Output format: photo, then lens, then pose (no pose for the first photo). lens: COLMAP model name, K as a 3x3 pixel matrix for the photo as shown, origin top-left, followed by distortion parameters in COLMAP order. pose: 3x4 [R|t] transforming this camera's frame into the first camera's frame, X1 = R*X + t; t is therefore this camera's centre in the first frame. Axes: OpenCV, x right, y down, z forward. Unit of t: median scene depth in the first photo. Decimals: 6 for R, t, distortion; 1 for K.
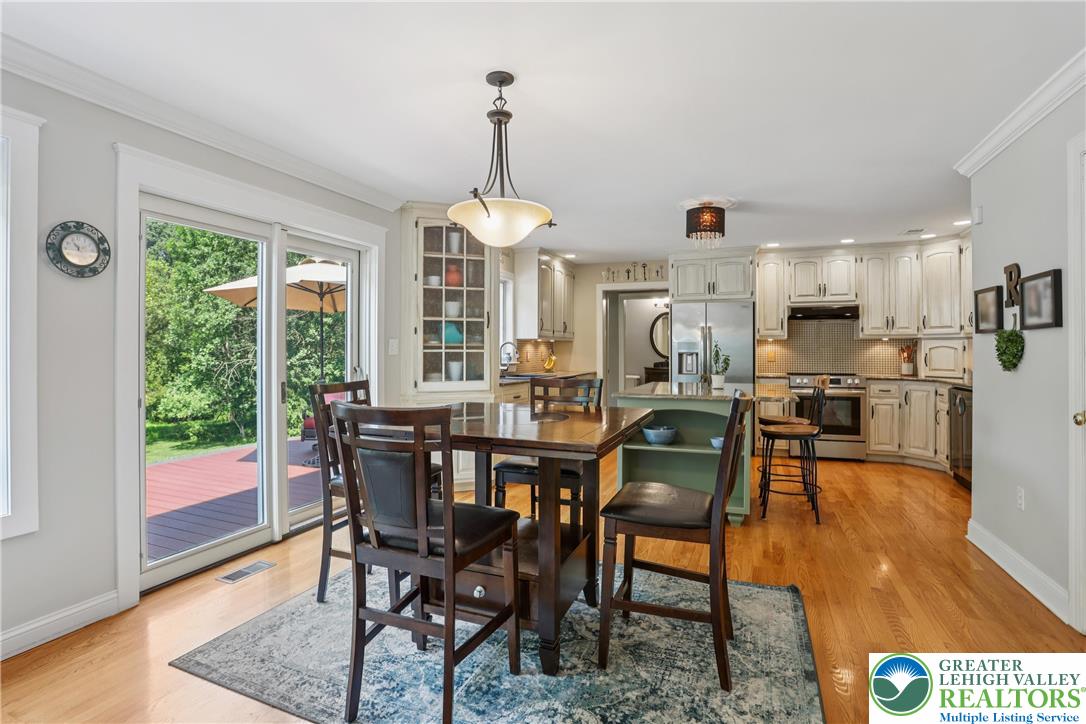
lens RADIAL K [[542.1, 0, 526.8], [0, 542.1, 347.2], [0, 0, 1]] dist [-0.063878, 0.021189]
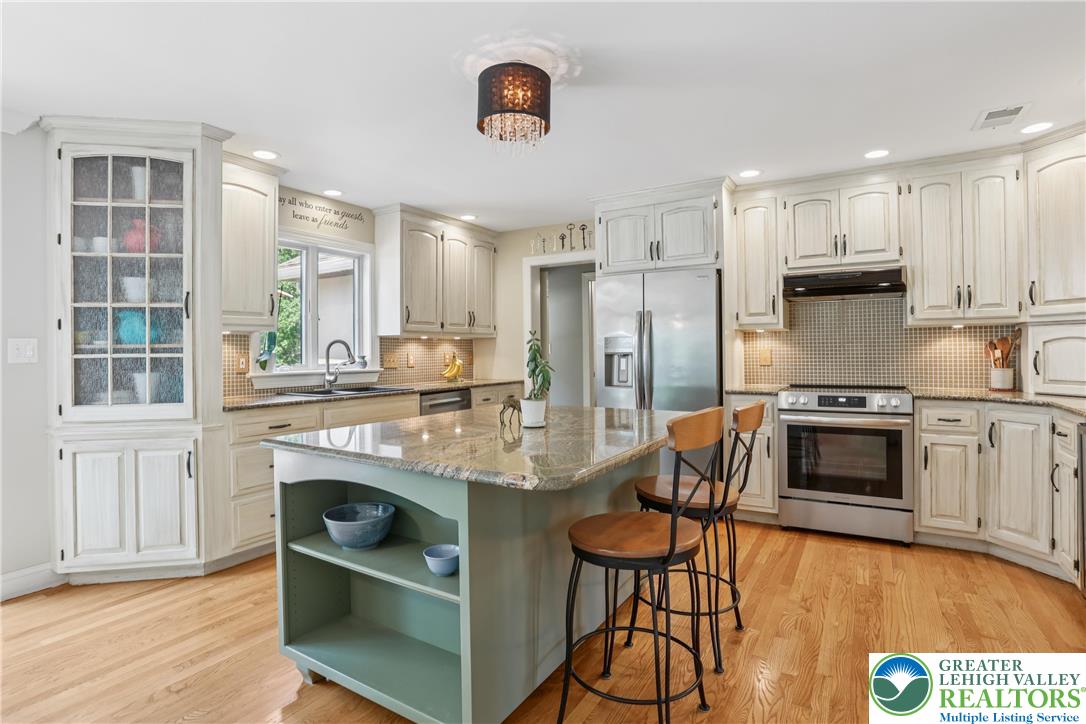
lens RADIAL K [[542.1, 0, 524.4], [0, 542.1, 350.3], [0, 0, 1]] dist [-0.063878, 0.021189]
pose [[0.985392, -0.010068, -0.170005, 0.330507], [0.011536, 0.999904, 0.007651, 0.000792], [0.169911, -0.009501, 0.985414, 0.383693]]
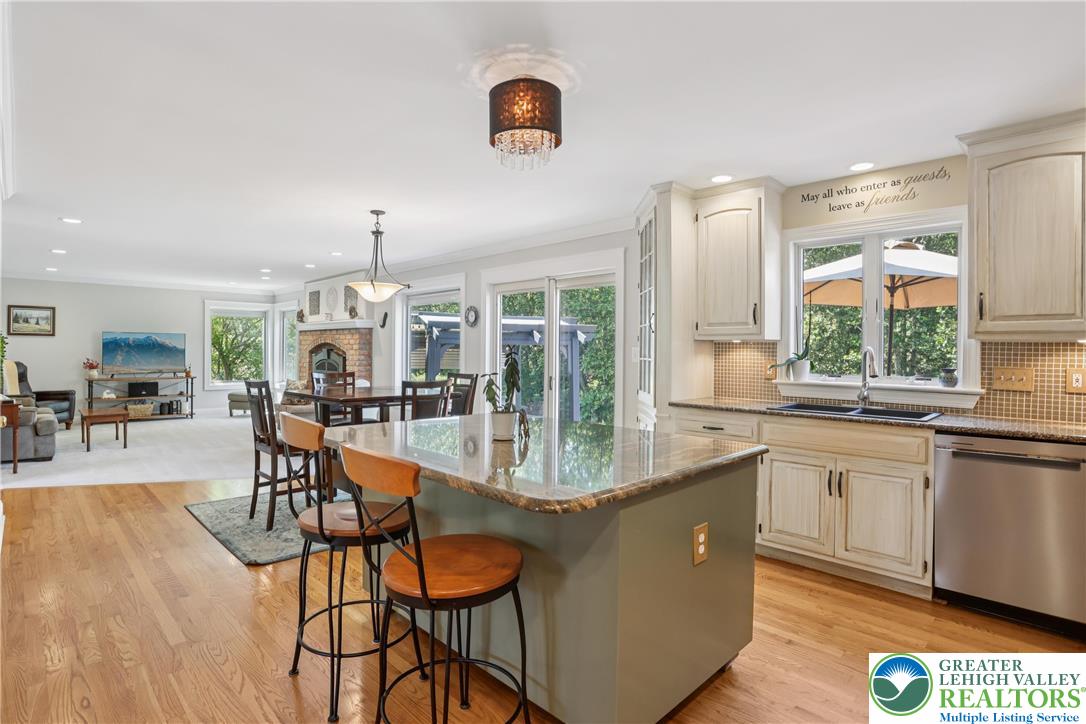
lens RADIAL K [[542.1, 0, 537.9], [0, 542.1, 356.3], [0, 0, 1]] dist [-0.063878, 0.021189]
pose [[-0.377433, 0.007879, -0.926003, 0.625076], [-0.003086, 0.999948, 0.009766, -0.005003], [0.926032, 0.006543, -0.377389, 0.936703]]
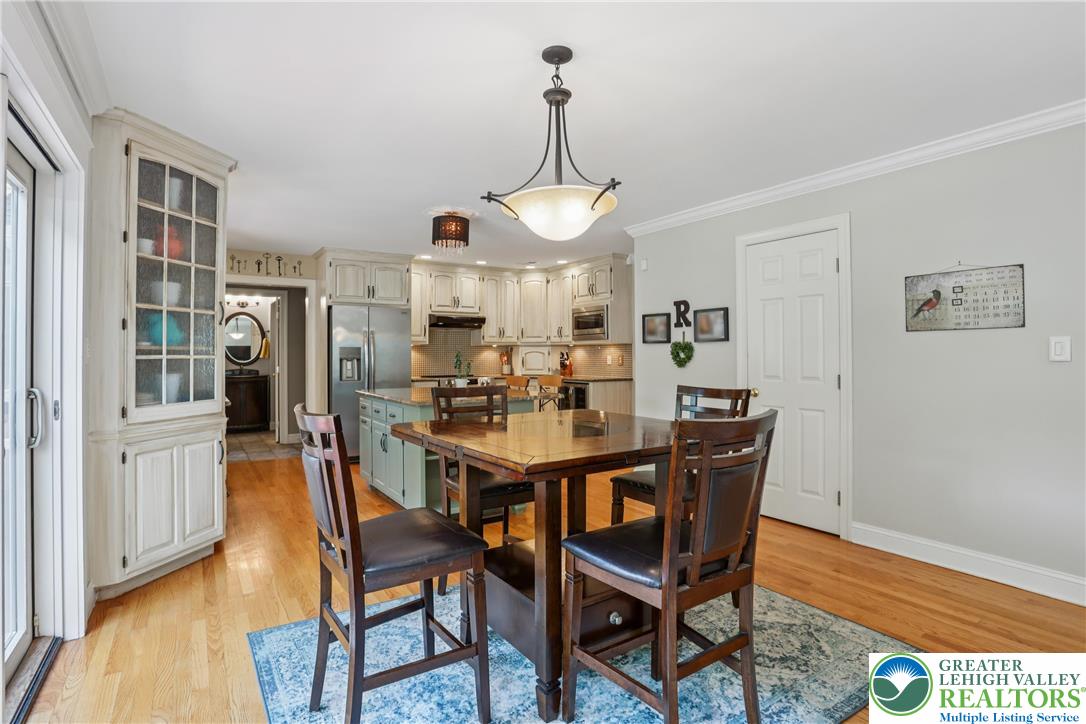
lens RADIAL K [[542.1, 0, 538.4], [0, 542.1, 348.8], [0, 0, 1]] dist [-0.063878, 0.021189]
pose [[0.555525, 0.006364, 0.831476, -0.338876], [-0.001244, 0.999976, -0.006823, 0.000407], [-0.831499, 0.002756, 0.555519, 0.219204]]
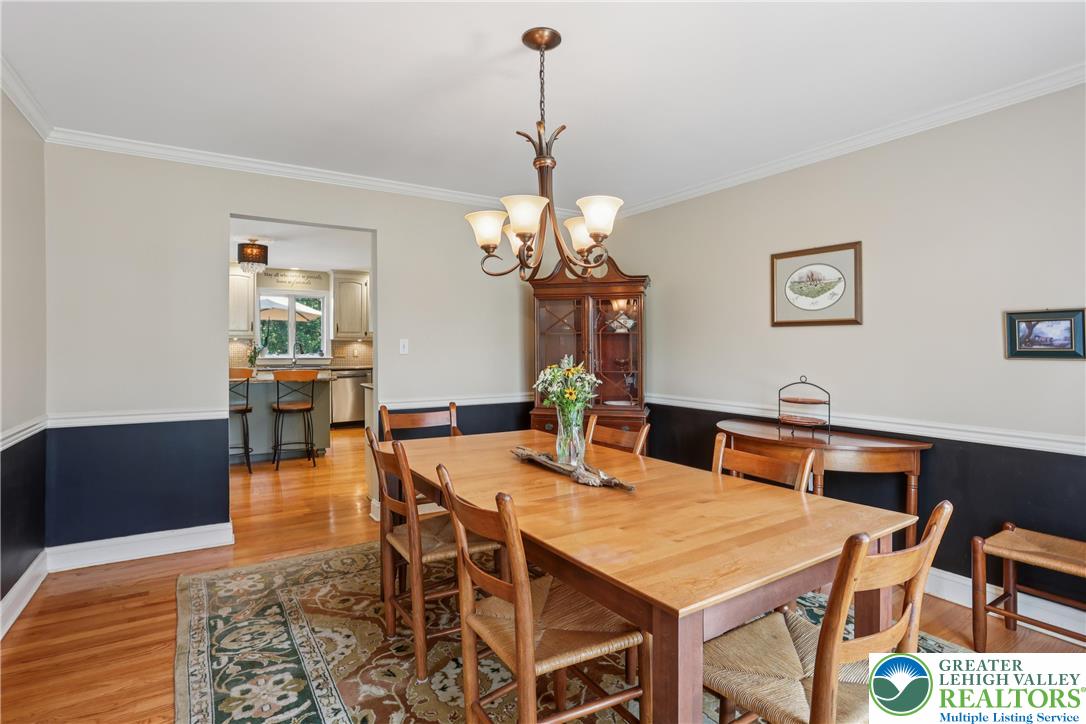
lens RADIAL K [[542.1, 0, 536.5], [0, 542.1, 339.3], [0, 0, 1]] dist [-0.063878, 0.021189]
pose [[0.811303, -0.002736, -0.584620, 1.324076], [0.000902, 0.999994, -0.003428, -0.011835], [0.584625, 0.002254, 0.811300, 0.261278]]
